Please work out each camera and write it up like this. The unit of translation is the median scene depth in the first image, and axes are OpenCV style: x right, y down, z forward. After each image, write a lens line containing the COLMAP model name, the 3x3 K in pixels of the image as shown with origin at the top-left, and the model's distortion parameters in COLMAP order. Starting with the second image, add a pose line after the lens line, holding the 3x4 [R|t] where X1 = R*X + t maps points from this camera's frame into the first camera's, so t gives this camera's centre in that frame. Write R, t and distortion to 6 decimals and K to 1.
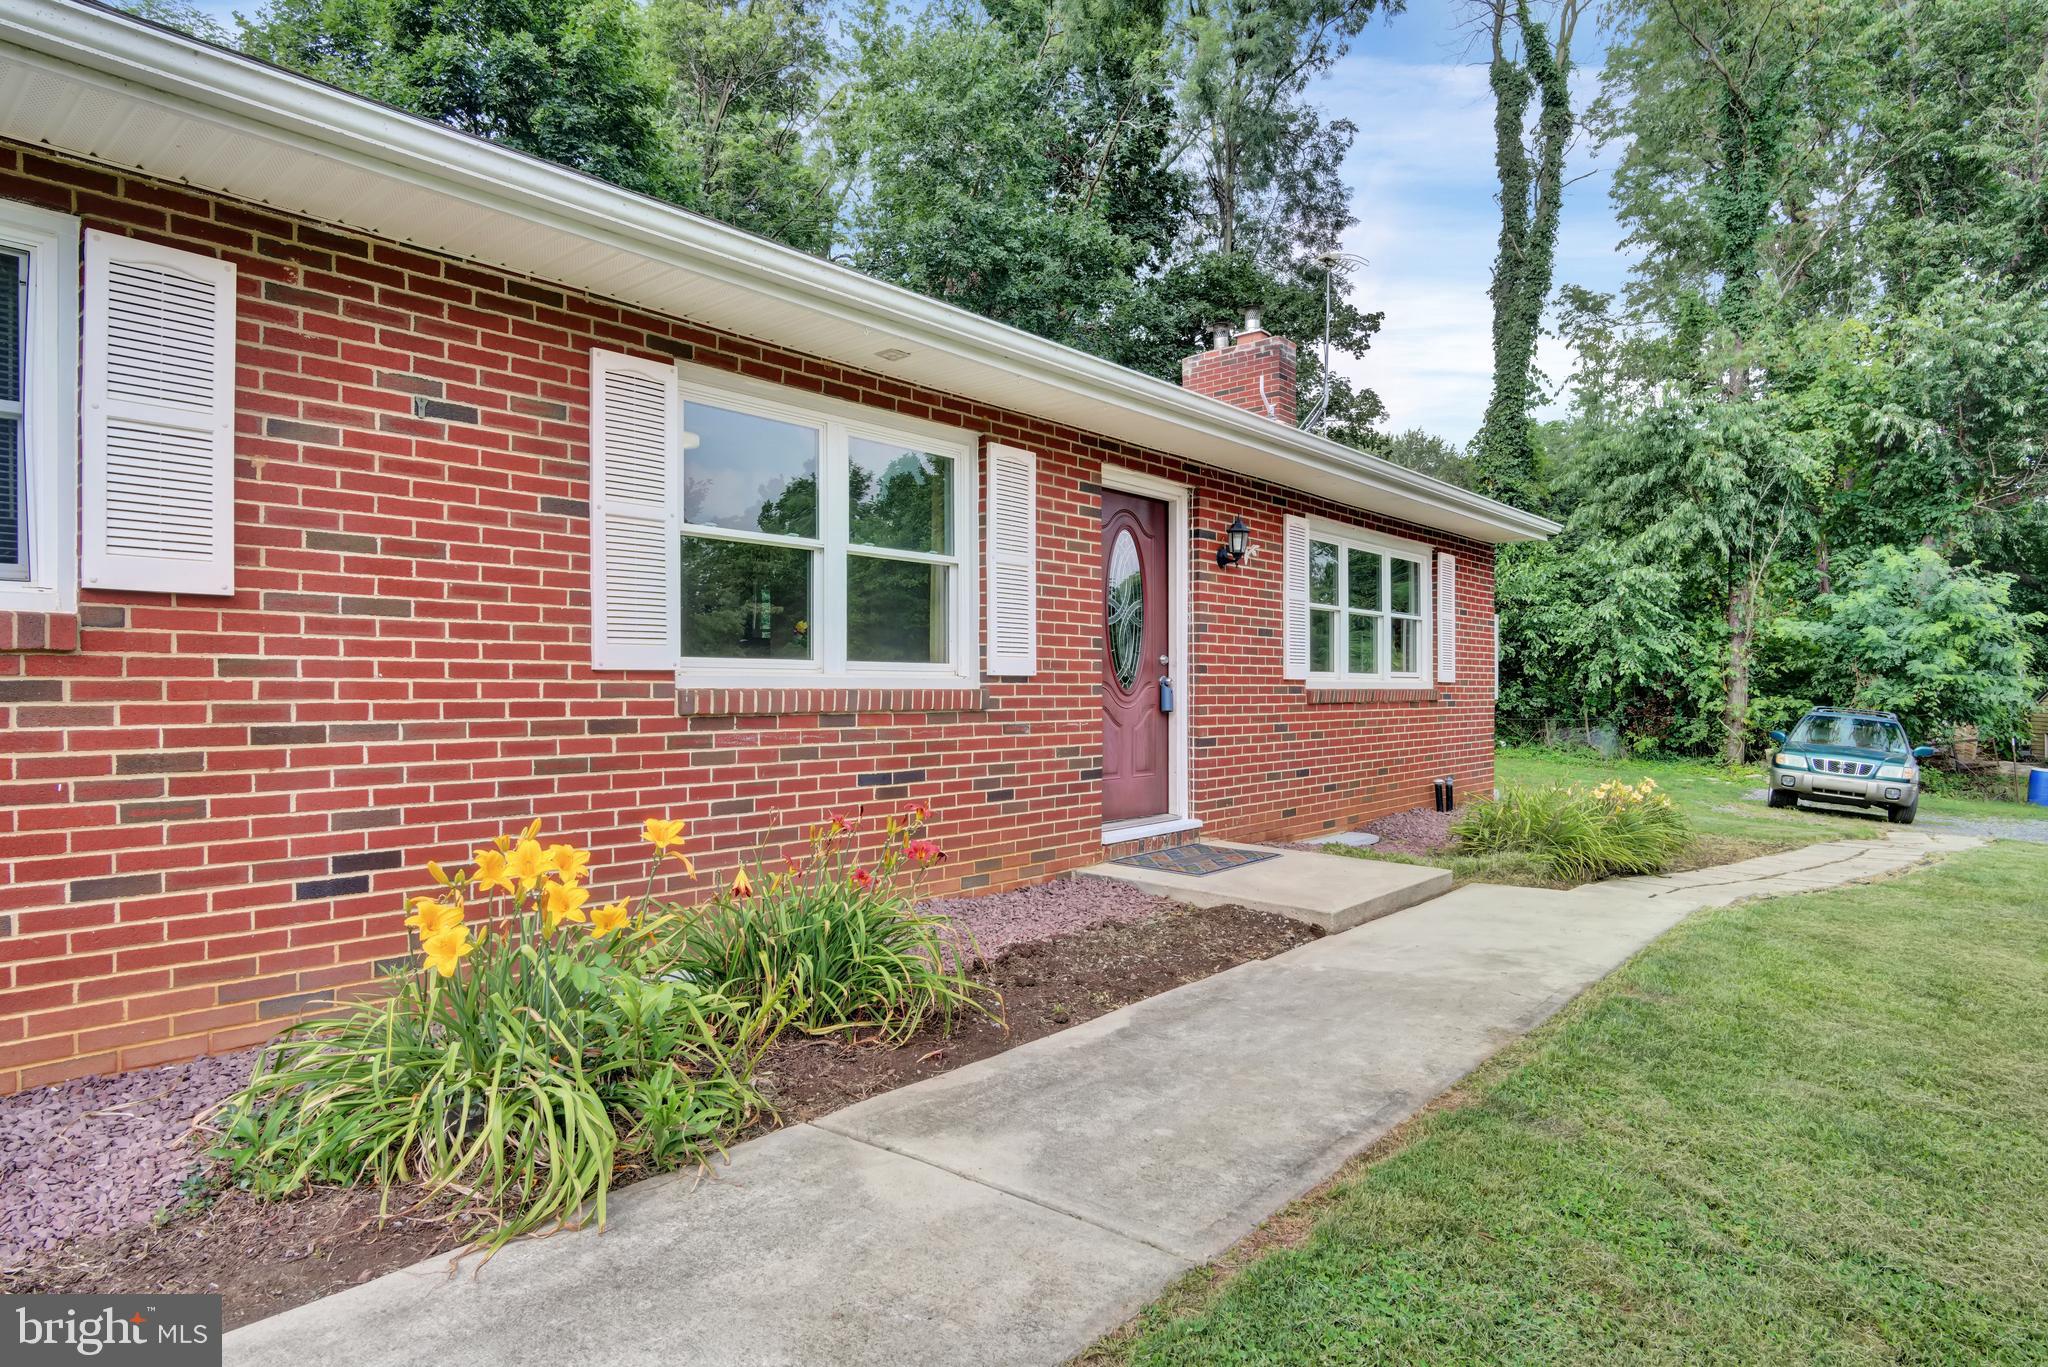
lens RADIAL K [[1125.5, 0, 1014.3], [0, 1125.5, 675.8], [0, 0, 1]] dist [-0.020116, -0.019370]
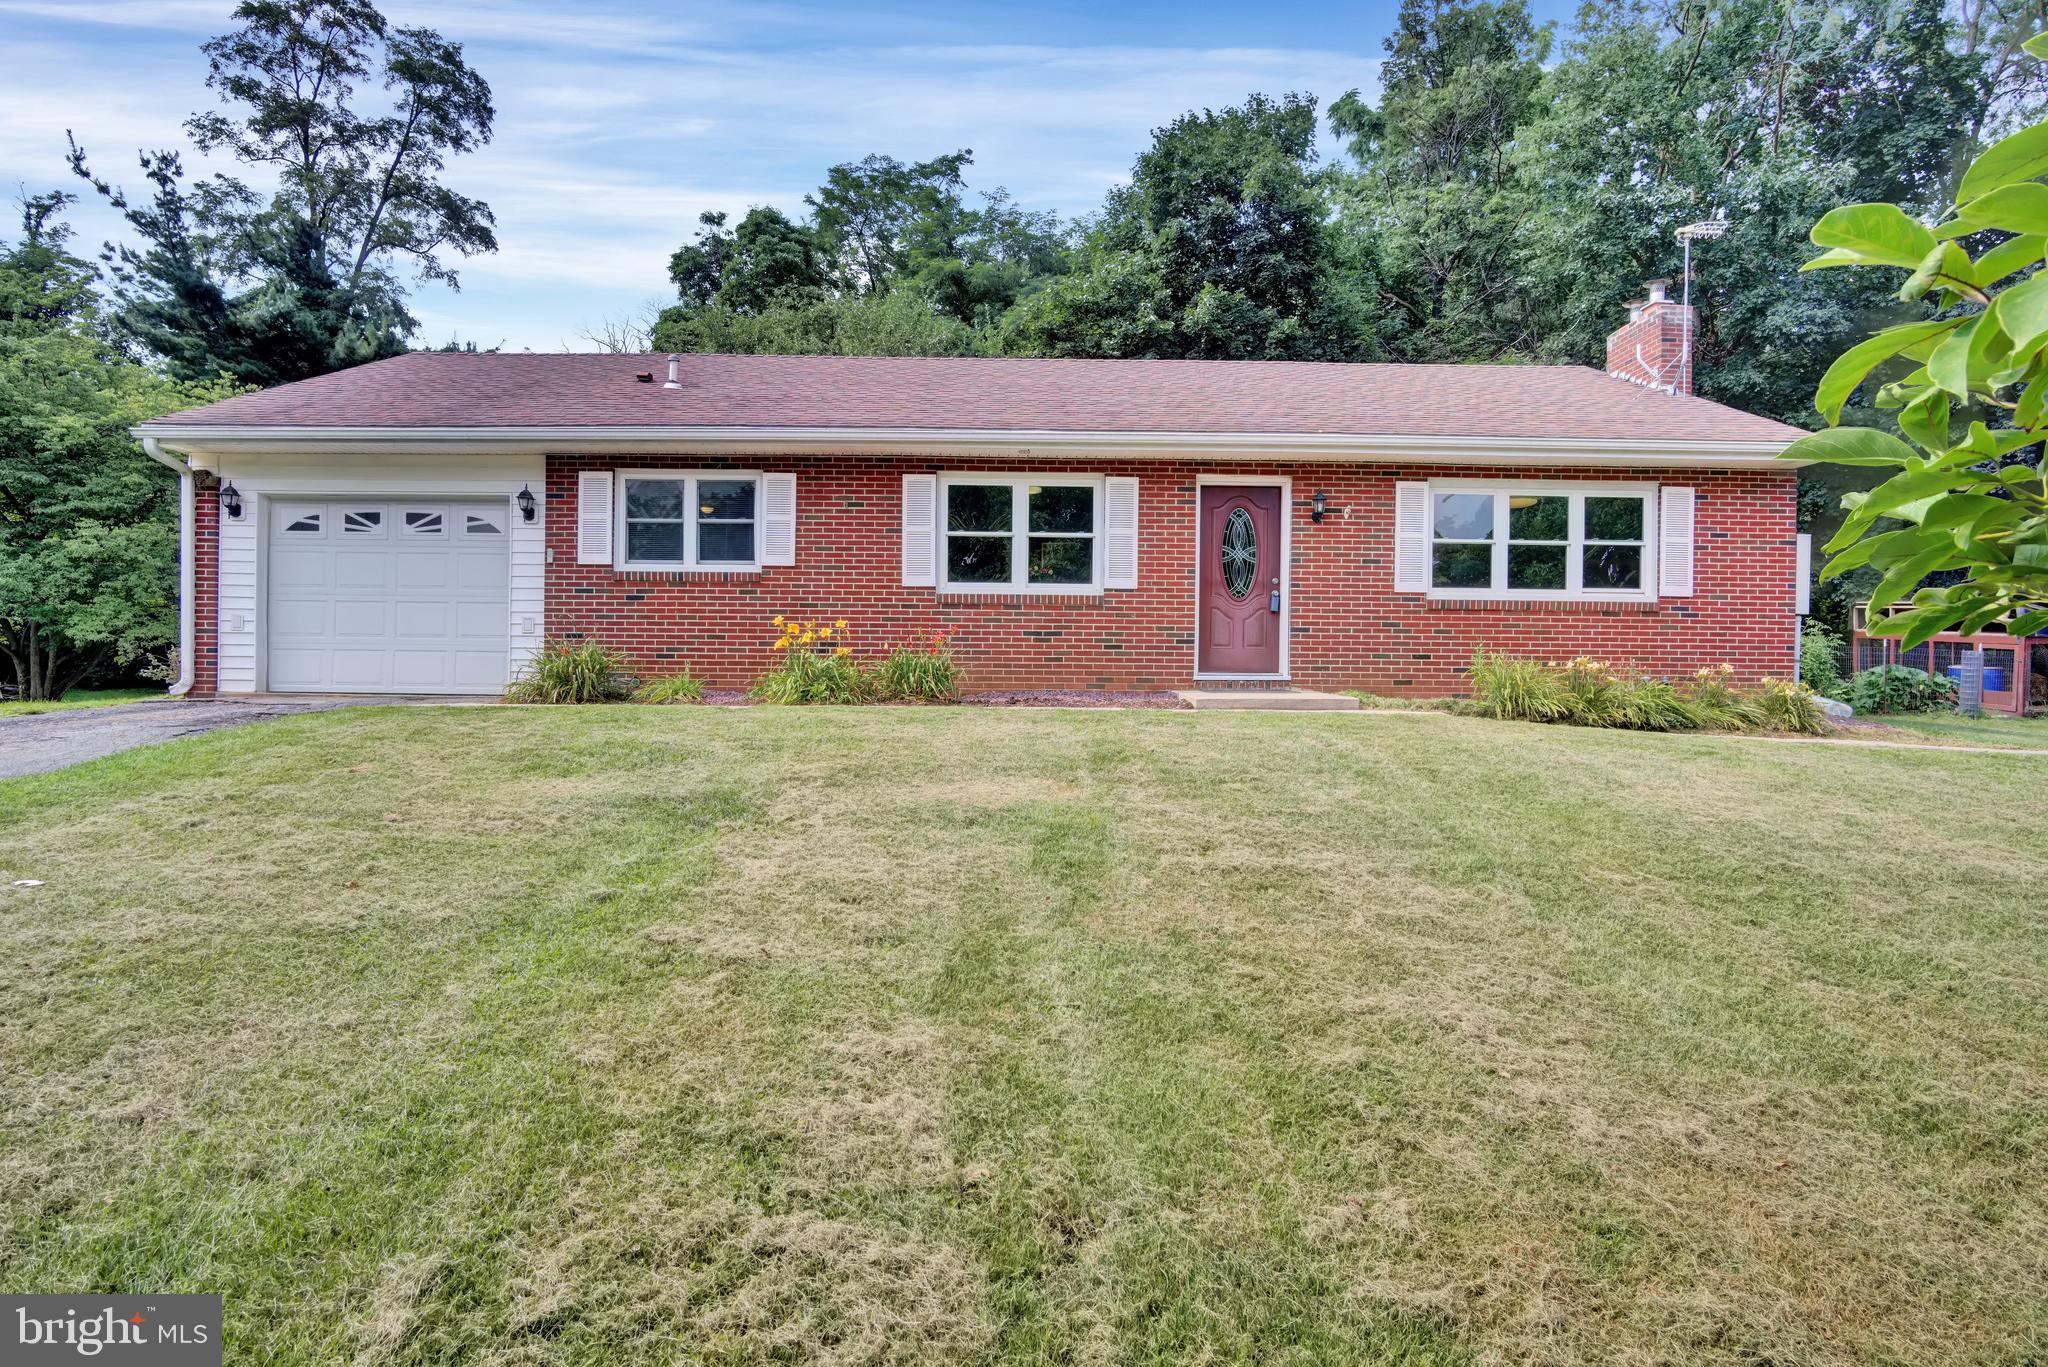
lens RADIAL K [[1091.0, 0, 1029.7], [0, 1091.0, 680.8], [0, 0, 1]] dist [-0.027263, 0.002429]
pose [[0.669384, 0.009569, -0.742855, 0.335798], [-0.002155, 0.999938, 0.010939, 0.035790], [0.742914, -0.005721, 0.669363, -0.110240]]
